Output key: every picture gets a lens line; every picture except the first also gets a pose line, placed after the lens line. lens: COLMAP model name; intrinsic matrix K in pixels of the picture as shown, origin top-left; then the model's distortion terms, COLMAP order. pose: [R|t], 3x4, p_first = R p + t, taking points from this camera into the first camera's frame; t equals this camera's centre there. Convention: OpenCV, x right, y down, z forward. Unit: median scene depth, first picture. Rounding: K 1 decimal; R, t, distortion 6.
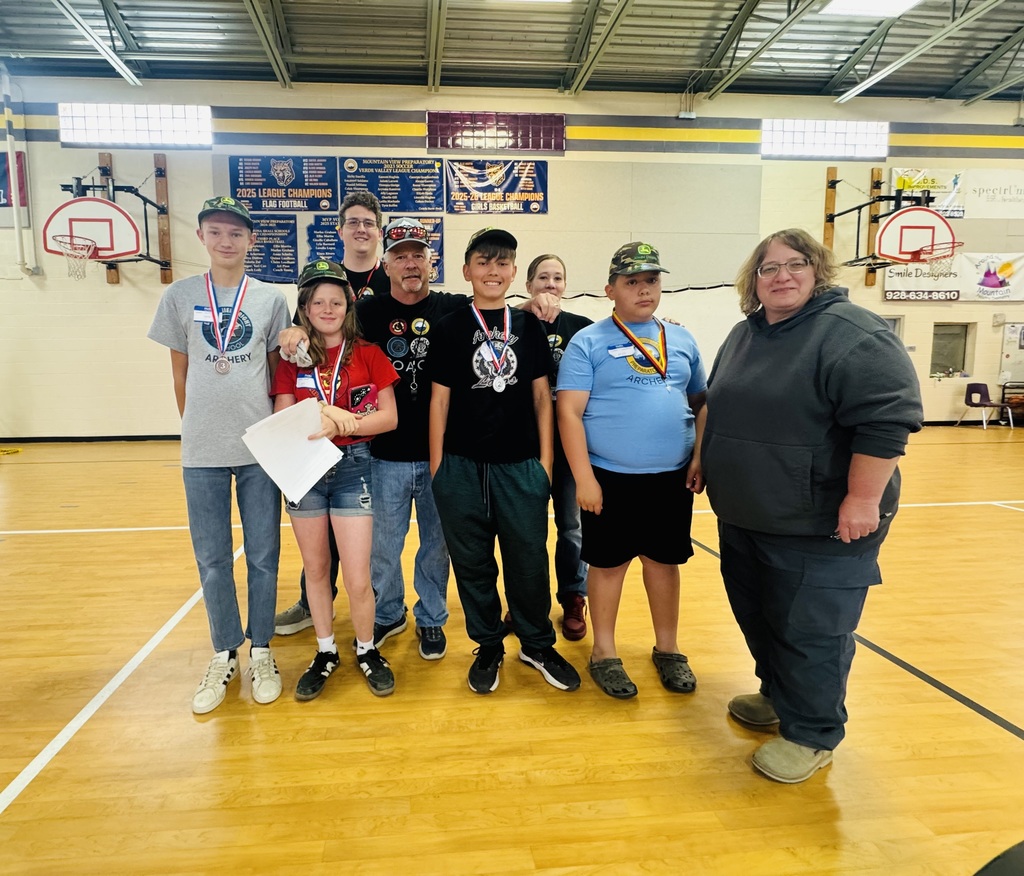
lens RADIAL K [[487.3, 0, 432.8], [0, 487.3, 425.2], [0, 0, 1]] dist [-0.006076, 0.000452]
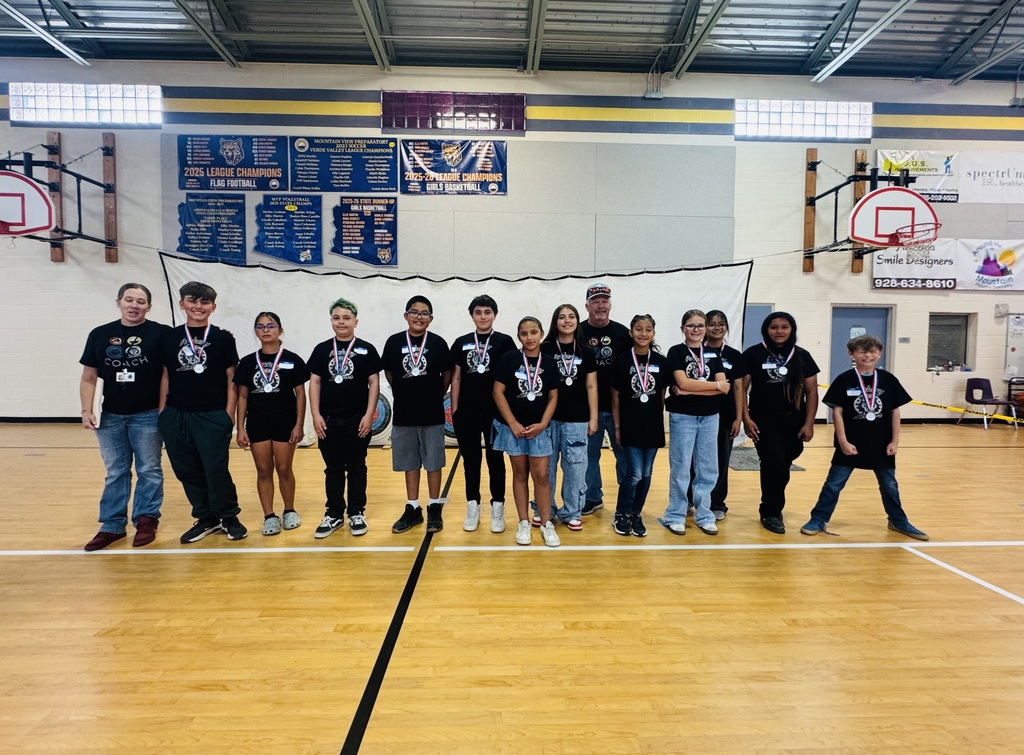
lens RADIAL K [[454.1, 0, 513.1], [0, 454.1, 375.7], [0, 0, 1]] dist [-0.005268, -0.000006]
pose [[0.999317, 0.019091, -0.031652, 0.286438], [-0.020521, 0.998754, -0.045490, -0.037260], [0.030744, 0.046108, 0.998463, 0.122294]]
